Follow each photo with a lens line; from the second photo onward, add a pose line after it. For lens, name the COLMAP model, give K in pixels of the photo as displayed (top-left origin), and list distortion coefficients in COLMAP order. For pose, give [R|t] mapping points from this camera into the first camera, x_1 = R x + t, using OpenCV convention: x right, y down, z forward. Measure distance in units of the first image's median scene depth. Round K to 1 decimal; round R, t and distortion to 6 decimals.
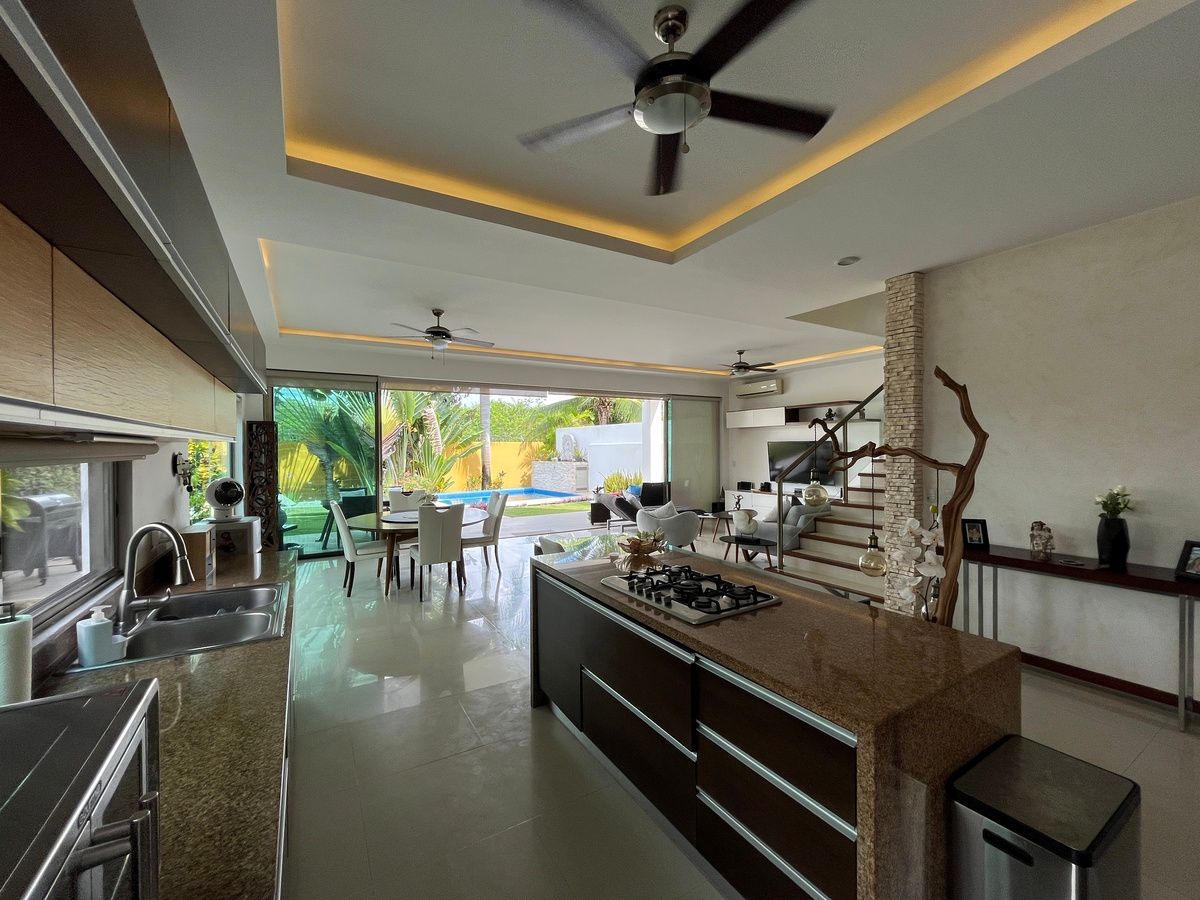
lens RADIAL K [[484.5, 0, 598.3], [0, 484.5, 449.0], [0, 0, 1]] dist [-0.002728, -0.000025]
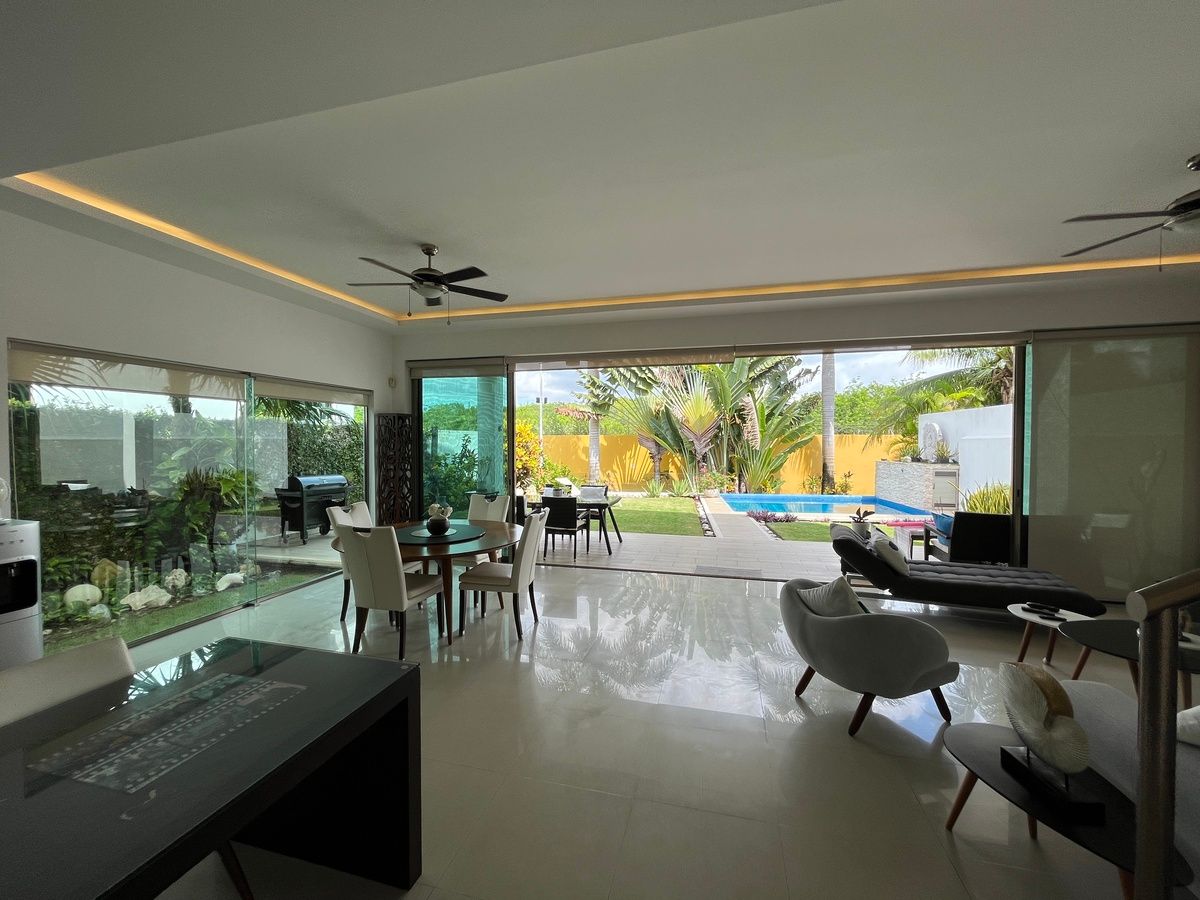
lens RADIAL K [[484.5, 0, 598.3], [0, 484.5, 449.0], [0, 0, 1]] dist [-0.002728, -0.000025]
pose [[0.703519, 0.017575, -0.710460, 0.098009], [-0.007795, 0.999825, 0.017014, -0.001661], [0.710634, -0.006431, 0.703532, 0.191783]]
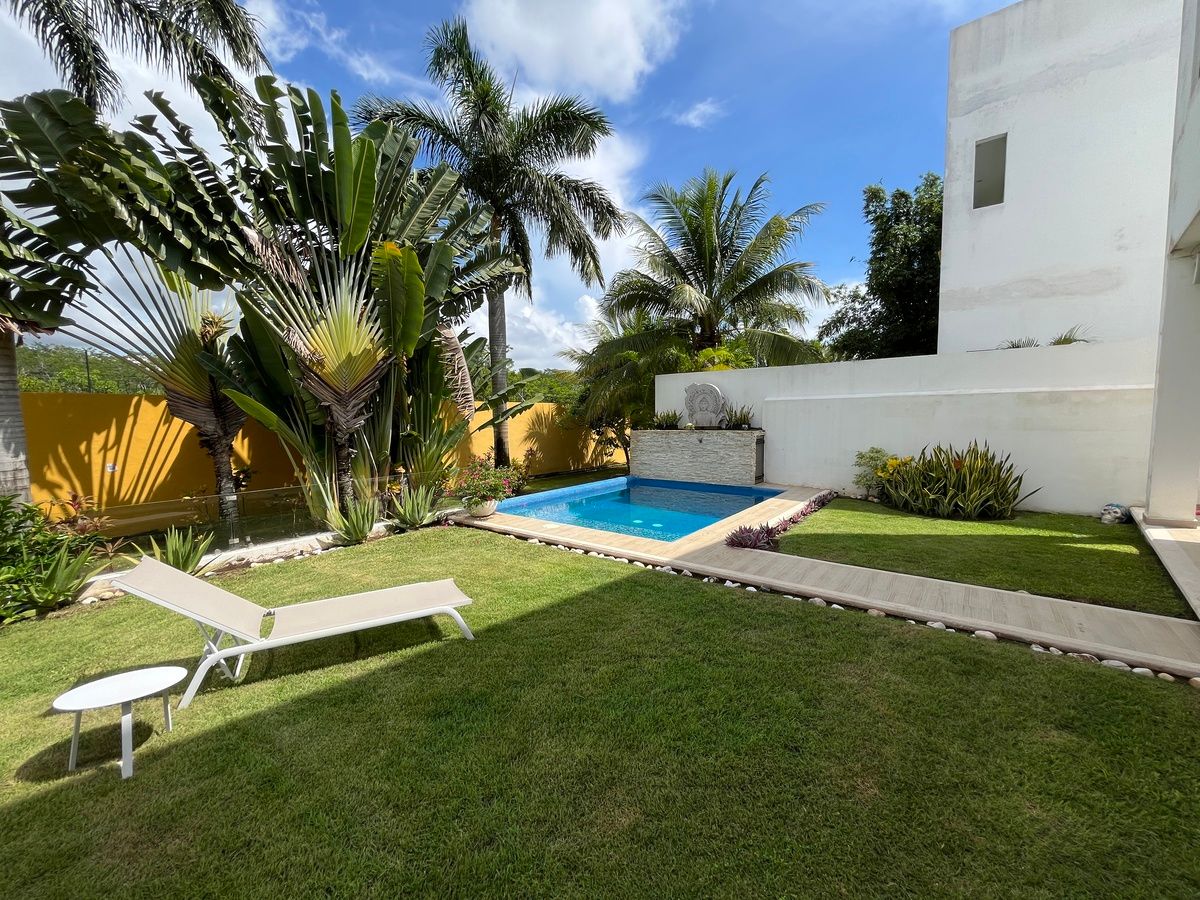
lens RADIAL K [[484.5, 0, 598.3], [0, 484.5, 449.0], [0, 0, 1]] dist [-0.002728, -0.000025]
pose [[0.961724, -0.021815, 0.273151, -0.361164], [0.004091, 0.997858, 0.065290, 0.010349], [-0.273990, -0.061674, 0.959753, 0.491628]]
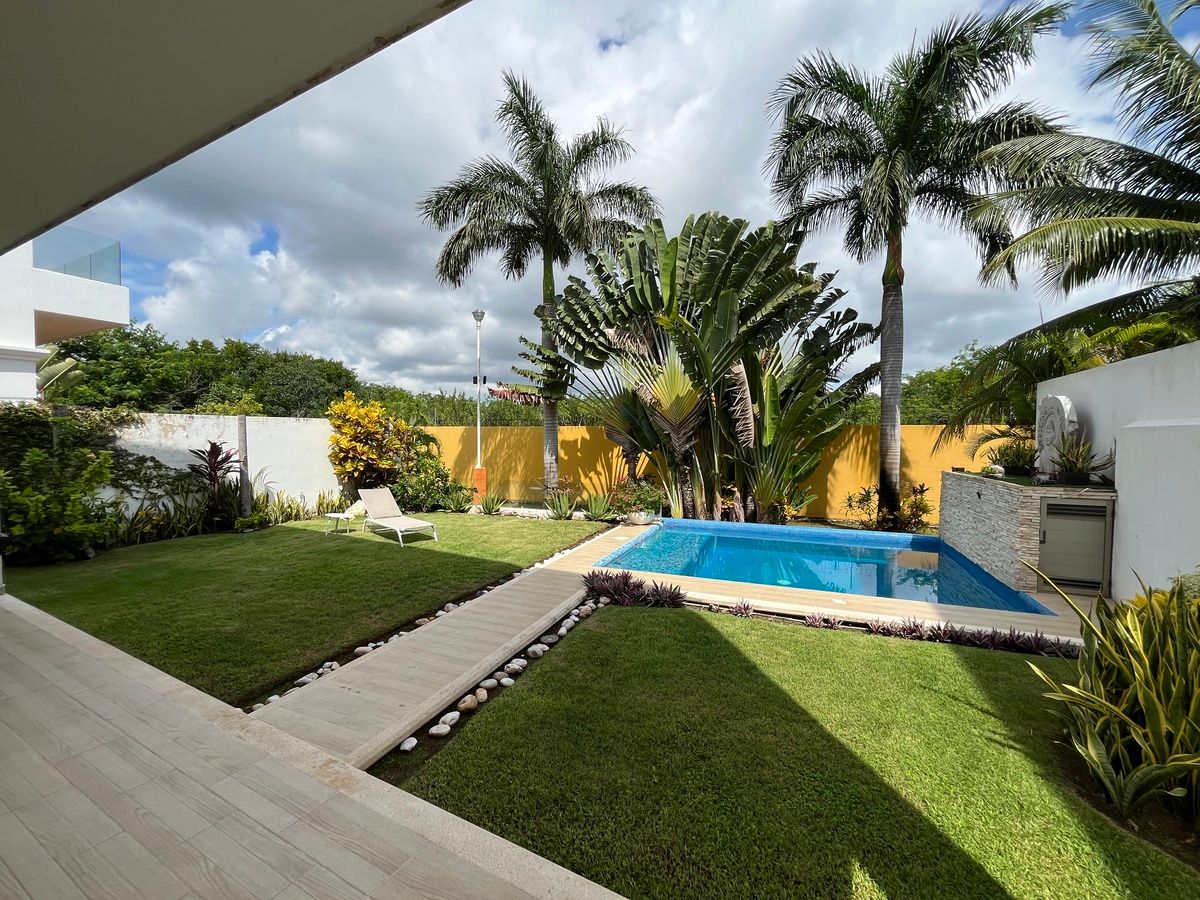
lens RADIAL K [[484.5, 0, 598.3], [0, 484.5, 449.0], [0, 0, 1]] dist [-0.002728, -0.000025]
pose [[0.526125, 0.031838, -0.849811, 0.055144], [-0.008663, 0.999448, 0.032081, -0.002322], [0.850363, -0.009516, 0.526110, 0.598977]]
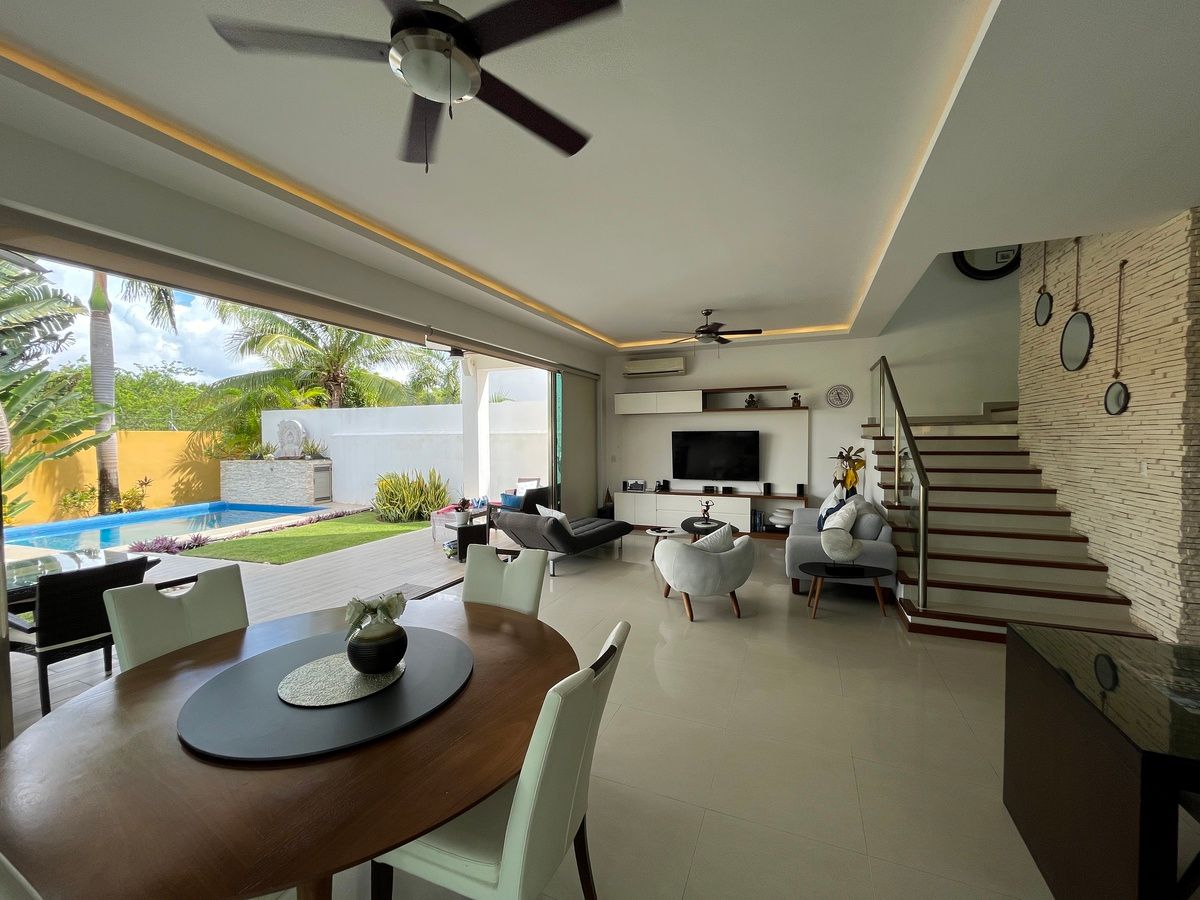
lens RADIAL K [[484.5, 0, 598.3], [0, 484.5, 449.0], [0, 0, 1]] dist [-0.002728, -0.000025]
pose [[0.806512, -0.014994, 0.591027, -0.121269], [0.004423, 0.999803, 0.019329, -0.000717], [-0.591201, -0.012975, 0.806420, 0.200158]]
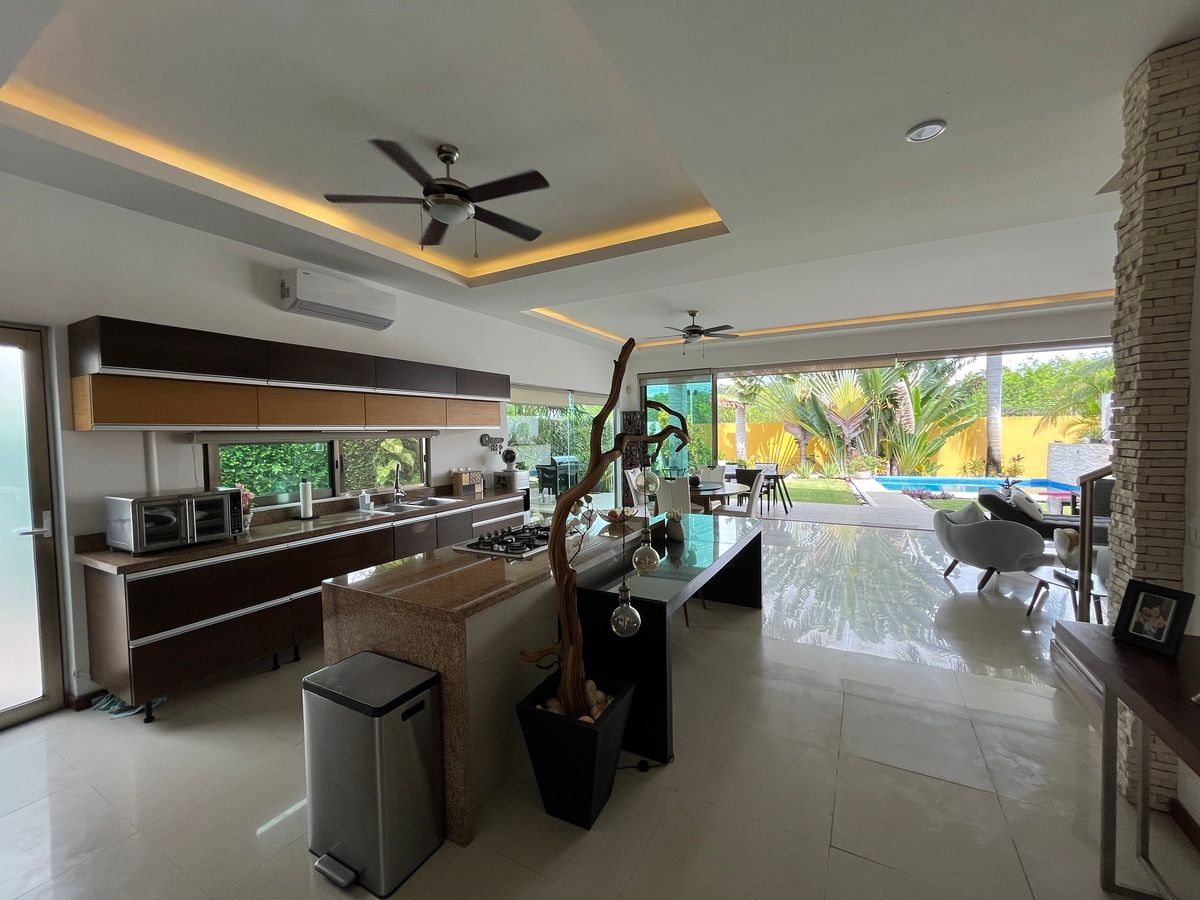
lens RADIAL K [[484.5, 0, 598.3], [0, 484.5, 449.0], [0, 0, 1]] dist [-0.002728, -0.000025]
pose [[0.503422, 0.029482, -0.863537, 0.161758], [0.010439, 0.999137, 0.040196, -0.001282], [0.863977, -0.029250, 0.502680, 0.058220]]
